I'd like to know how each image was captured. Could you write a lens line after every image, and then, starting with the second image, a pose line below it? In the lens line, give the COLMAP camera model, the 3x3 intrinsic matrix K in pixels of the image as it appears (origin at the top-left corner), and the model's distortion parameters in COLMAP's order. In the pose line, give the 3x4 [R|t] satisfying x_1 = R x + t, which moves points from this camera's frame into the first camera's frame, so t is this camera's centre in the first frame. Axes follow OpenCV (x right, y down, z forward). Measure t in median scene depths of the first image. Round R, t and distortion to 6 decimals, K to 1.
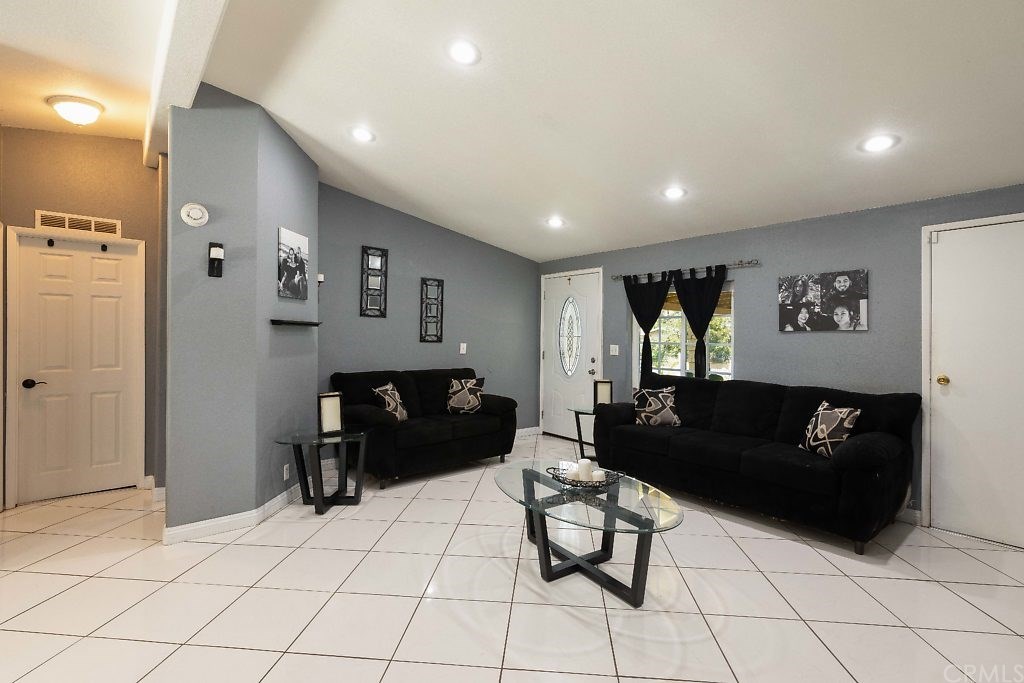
lens RADIAL K [[473.4, 0, 505.7], [0, 473.4, 337.1], [0, 0, 1]] dist [0.000586, -0.000653]
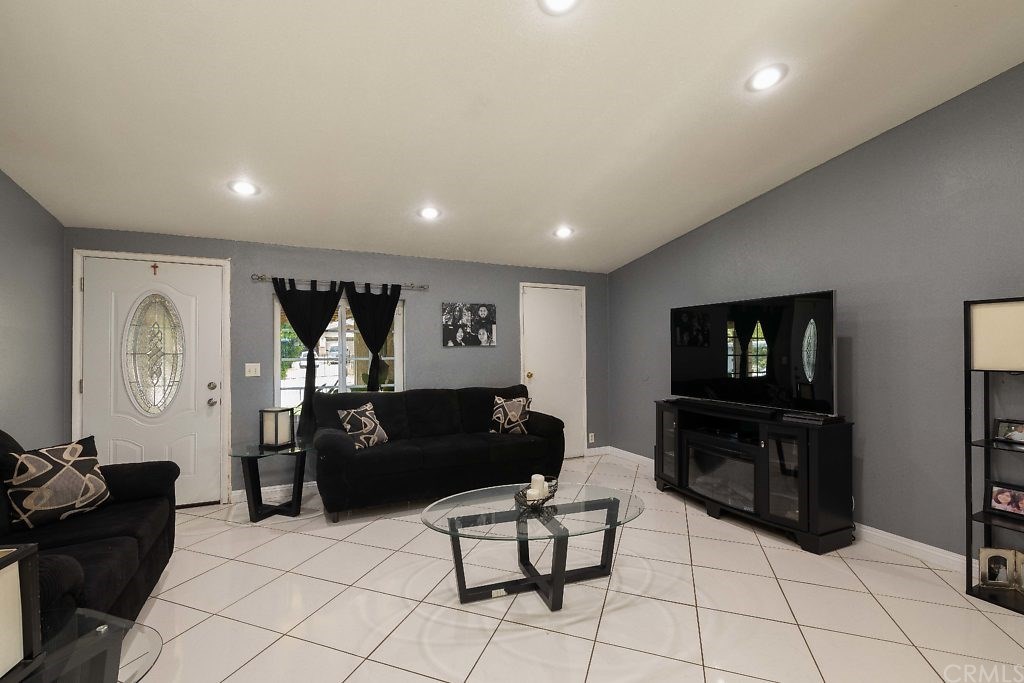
lens RADIAL K [[443.3, 0, 512.0], [0, 443.3, 341.5], [0, 0, 1]] dist [0.002170, 0.000378]
pose [[0.233111, 0.012710, 0.972367, -0.506910], [0.012683, 0.999790, -0.016108, -0.003499], [-0.972367, 0.016087, 0.232901, 0.553768]]
